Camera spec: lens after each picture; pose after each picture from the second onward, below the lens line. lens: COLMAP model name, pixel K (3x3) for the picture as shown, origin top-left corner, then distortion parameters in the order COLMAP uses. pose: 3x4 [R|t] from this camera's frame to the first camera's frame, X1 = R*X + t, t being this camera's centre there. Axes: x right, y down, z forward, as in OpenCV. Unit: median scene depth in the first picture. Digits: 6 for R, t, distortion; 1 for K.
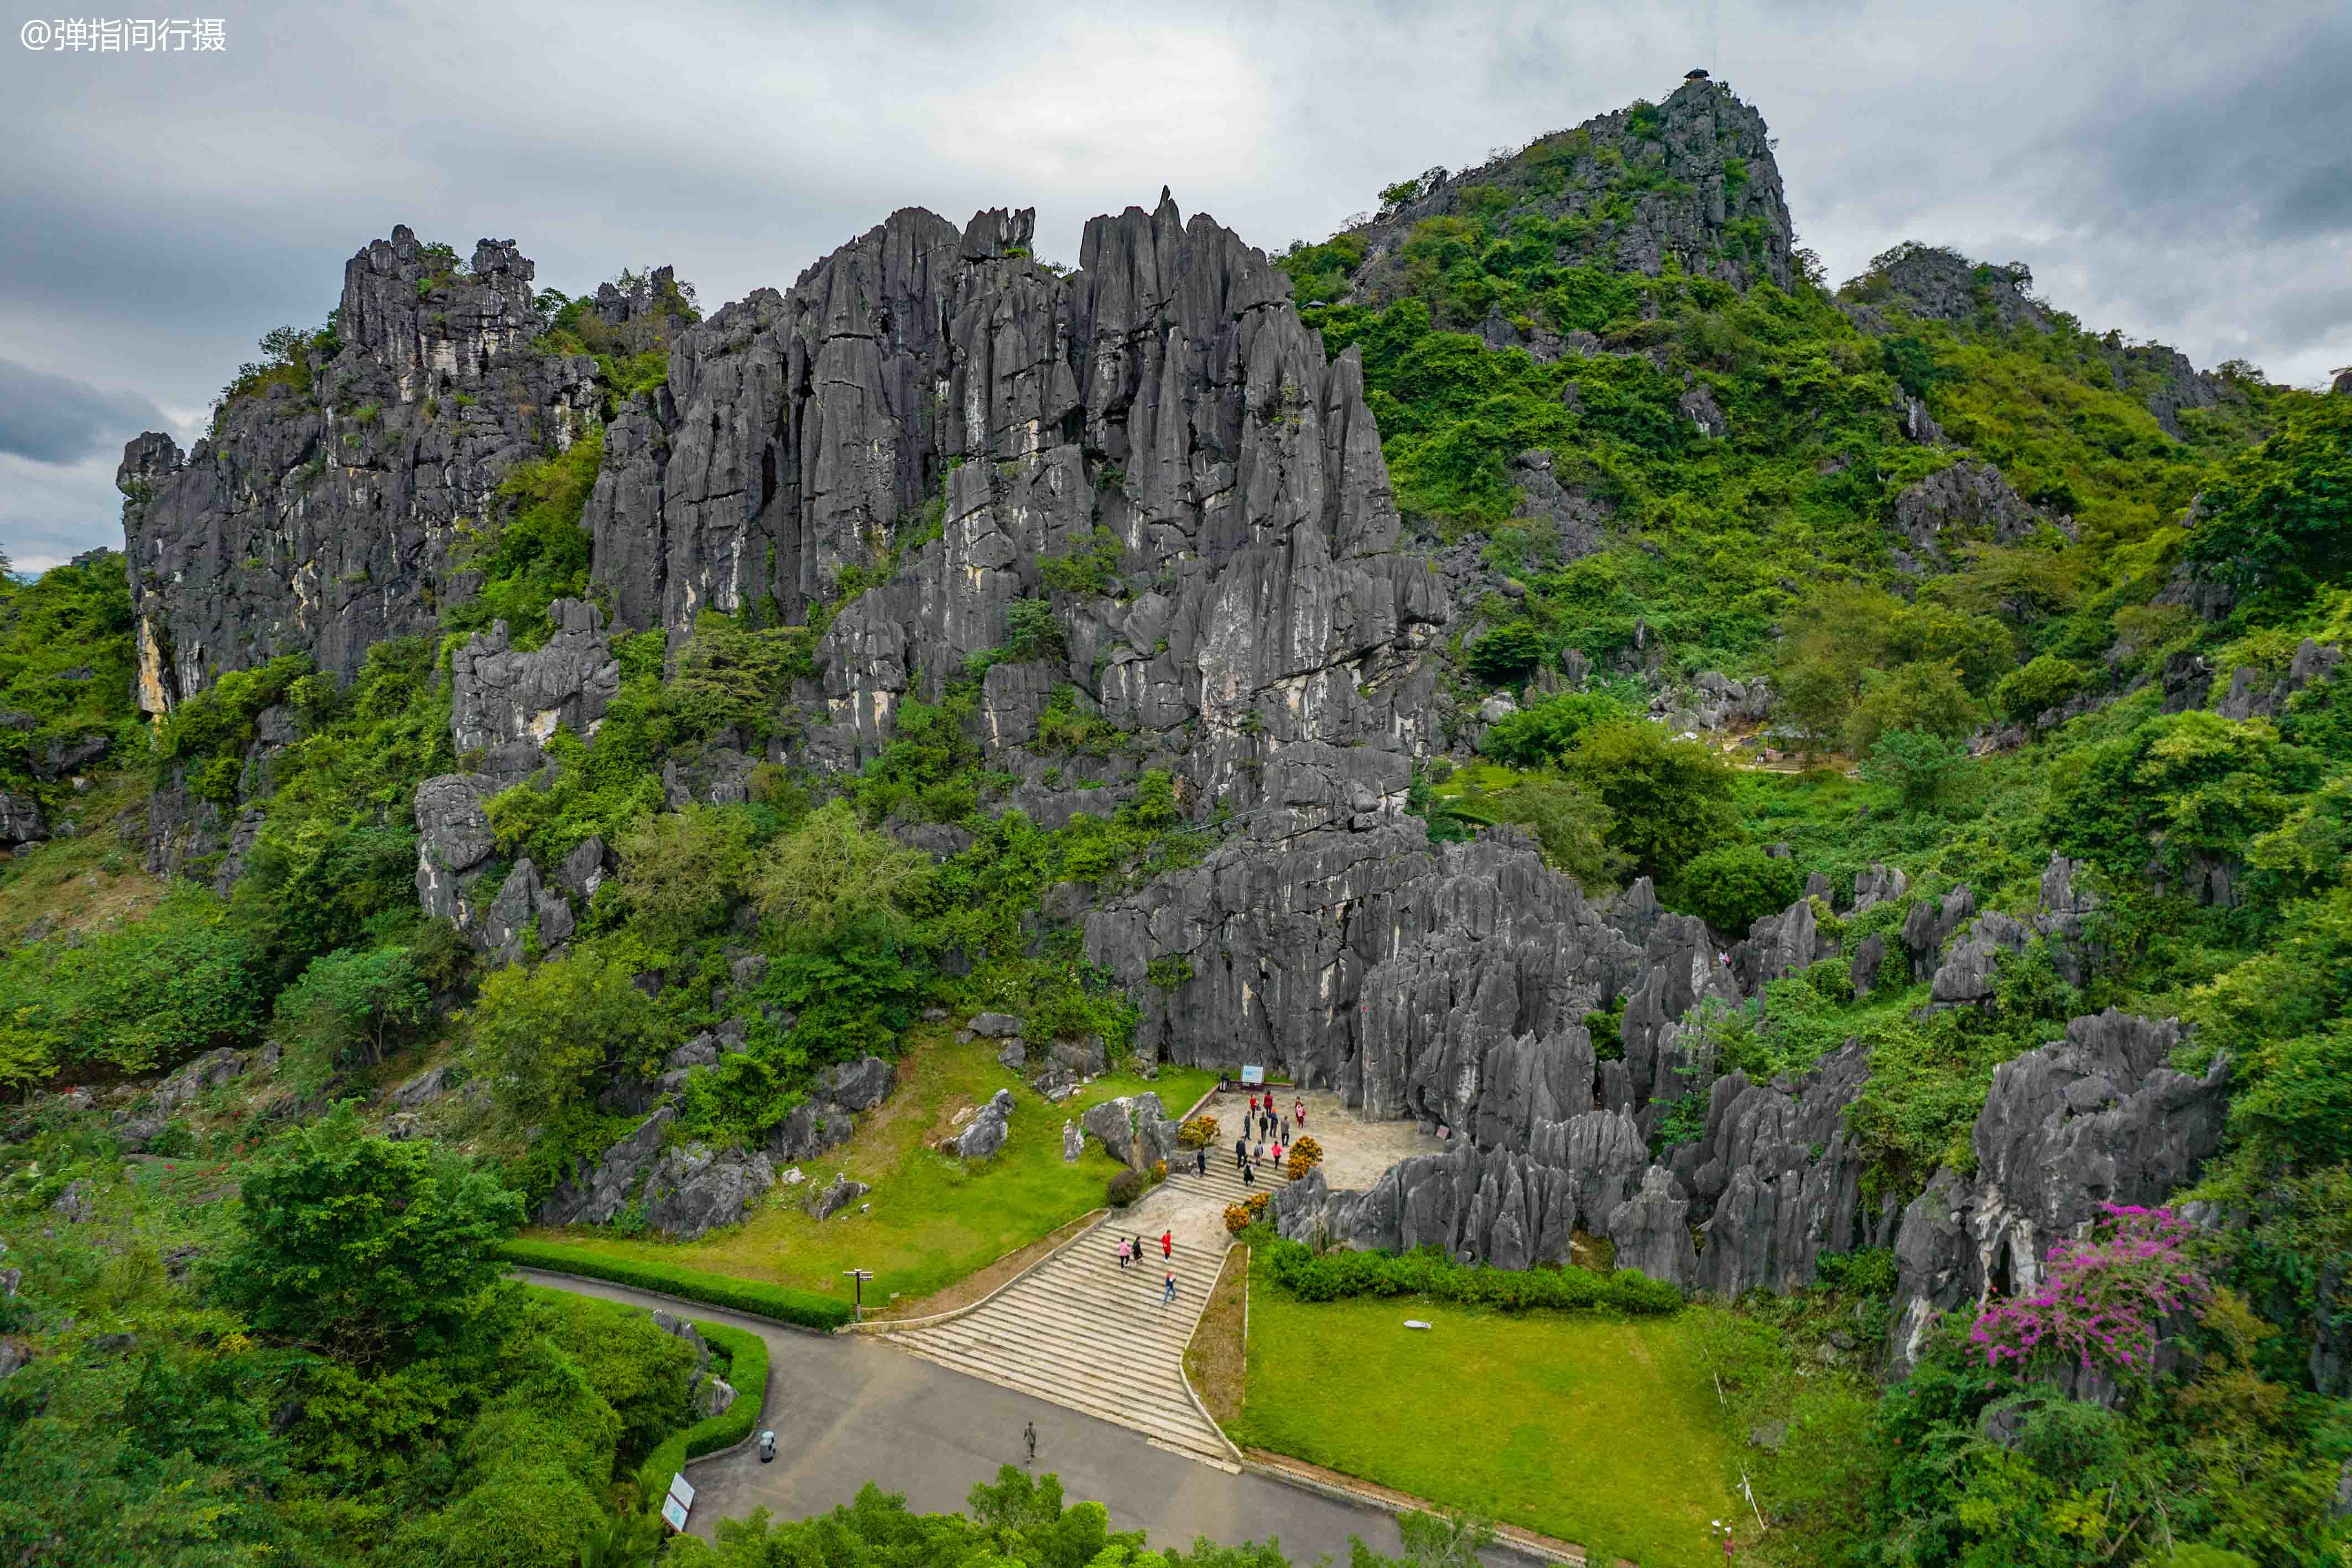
lens RADIAL K [[1517.0, 0, 1186.3], [0, 1517.0, 783.2], [0, 0, 1]] dist [-0.091371, 0.095601]
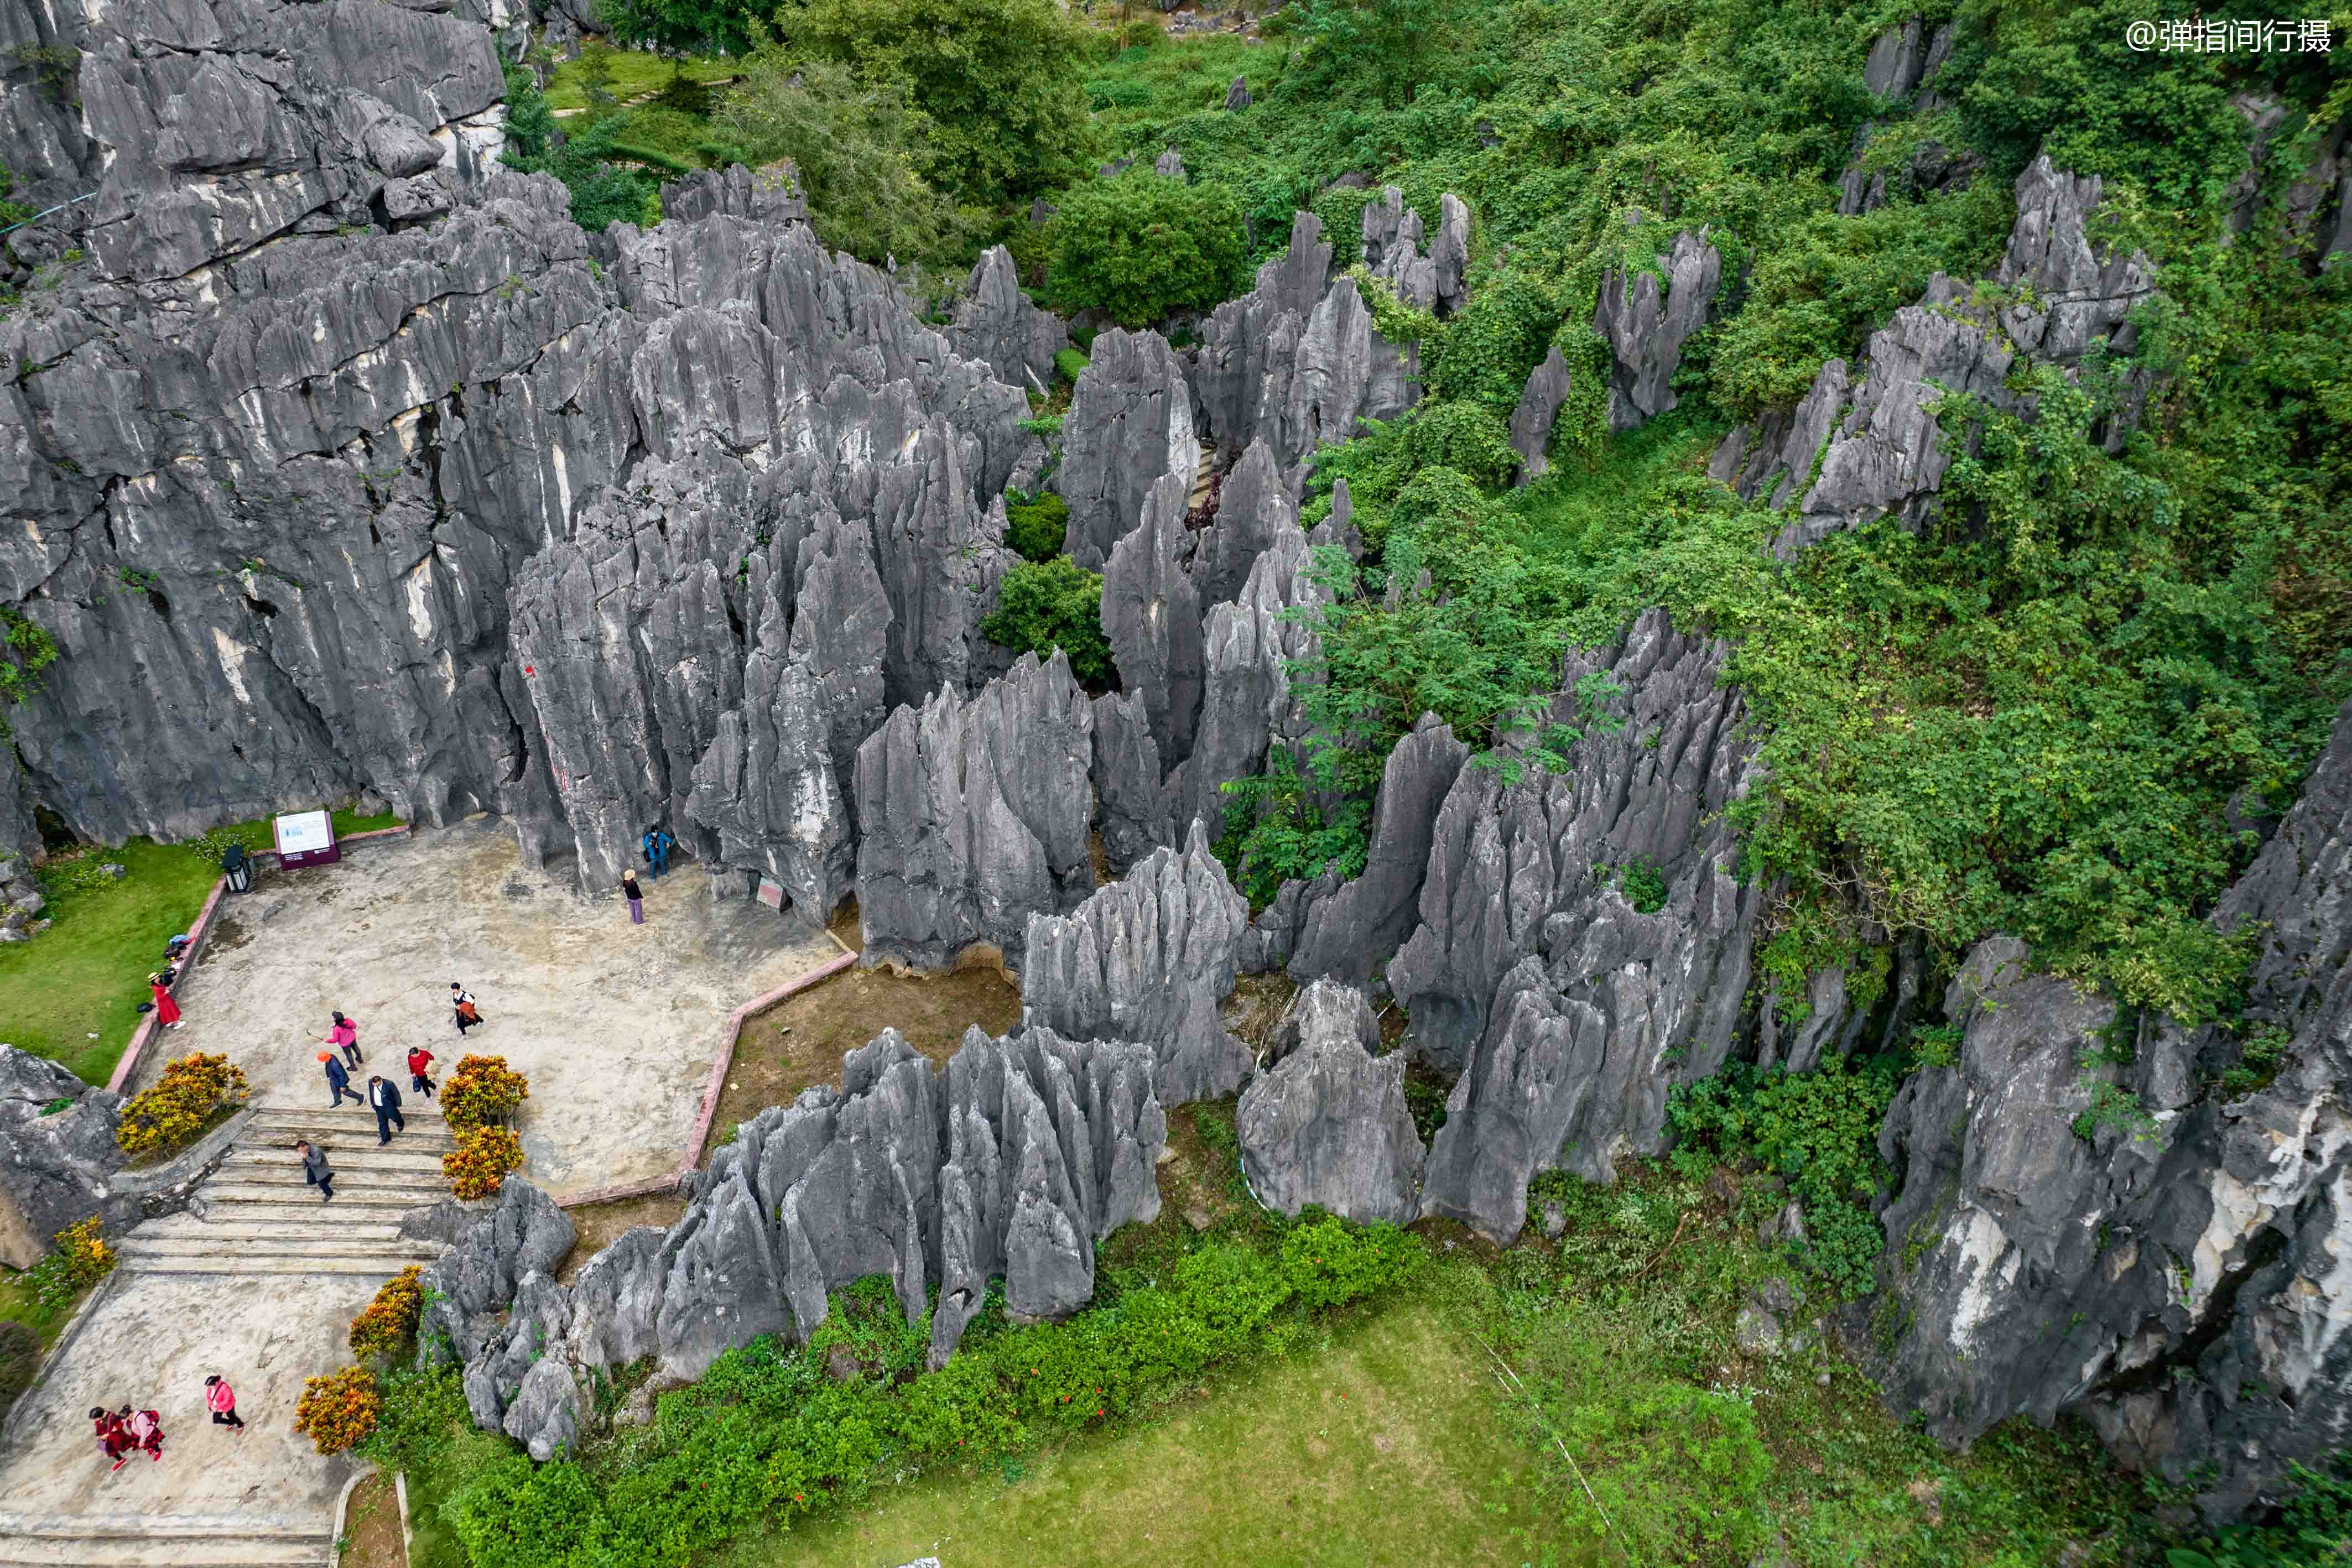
lens RADIAL K [[1517.0, 0, 1186.3], [0, 1517.0, 783.2], [0, 0, 1]] dist [-0.091371, 0.095601]
pose [[0.846598, -0.277447, 0.454198, 0.065307], [0.055325, 0.894632, 0.443364, -0.000345], [-0.529350, -0.350223, 0.772744, 0.497452]]
